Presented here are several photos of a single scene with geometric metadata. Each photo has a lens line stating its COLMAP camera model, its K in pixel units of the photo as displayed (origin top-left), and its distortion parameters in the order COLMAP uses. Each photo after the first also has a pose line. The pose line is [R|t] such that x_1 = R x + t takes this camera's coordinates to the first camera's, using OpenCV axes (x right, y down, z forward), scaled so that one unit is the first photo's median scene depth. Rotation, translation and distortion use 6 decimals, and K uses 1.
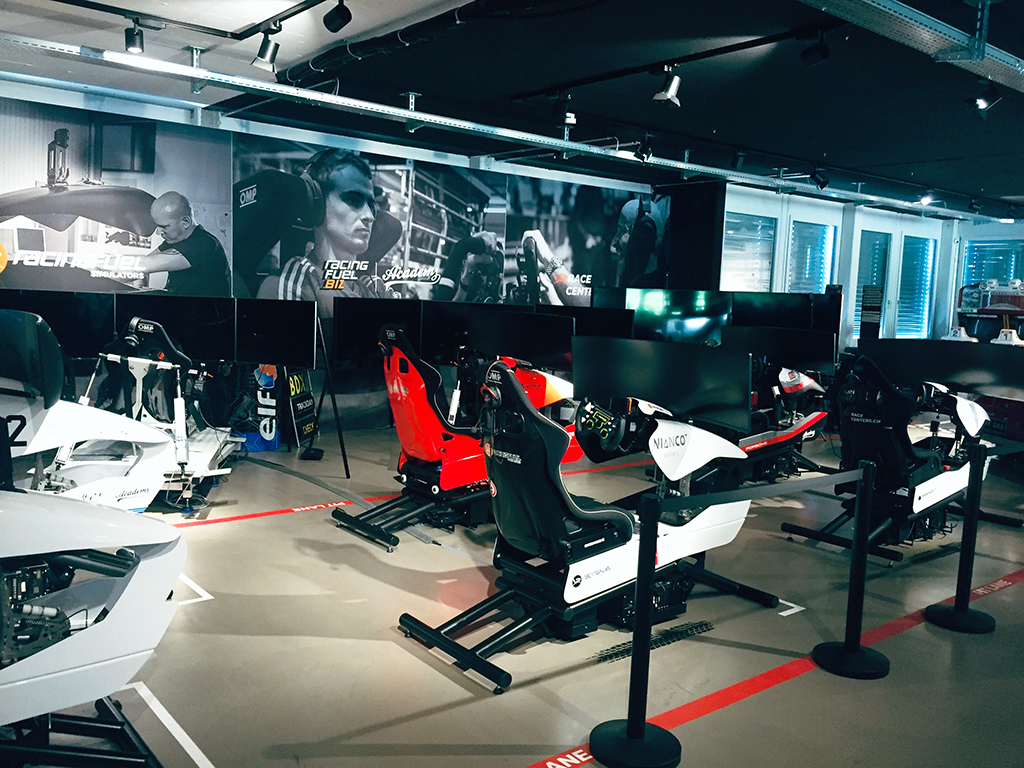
lens RADIAL K [[861.4, 0, 514.1], [0, 861.4, 382.3], [0, 0, 1]] dist [0.032768, -0.034121]
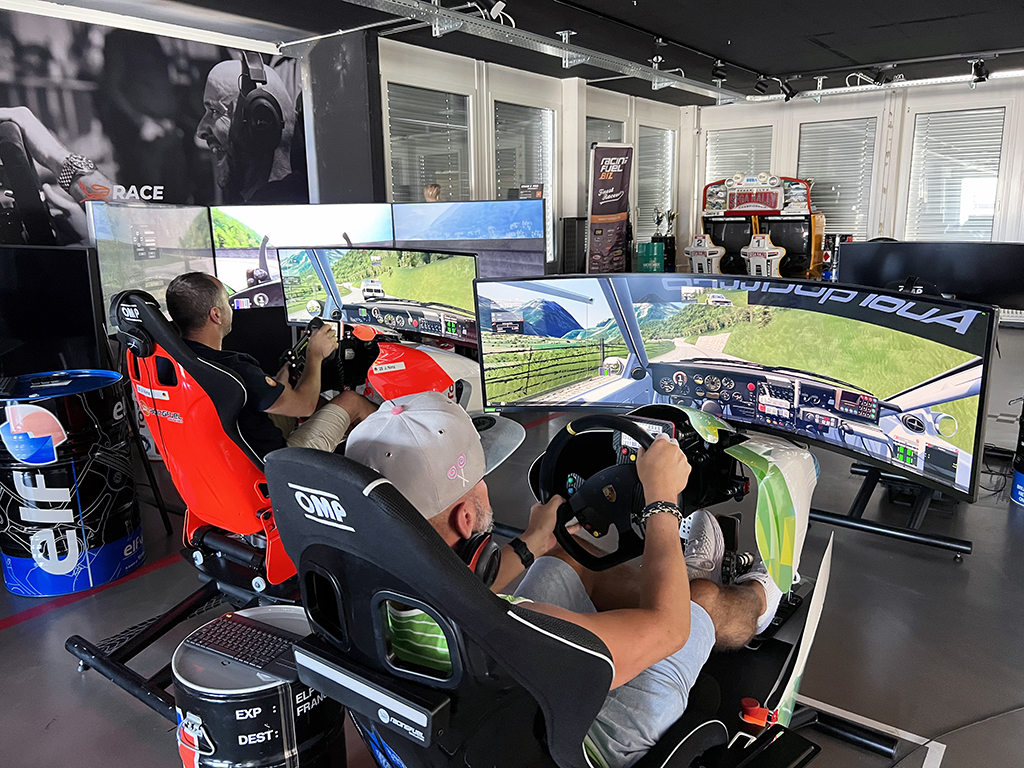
lens RADIAL K [[772.7, 0, 516.2], [0, 772.7, 390.7], [0, 0, 1]] dist [0.010539, -0.025149]
pose [[0.967626, -0.106478, 0.228827, 0.200580], [0.078645, 0.988715, 0.127508, -0.031916], [-0.239821, -0.105384, 0.965080, 0.411535]]
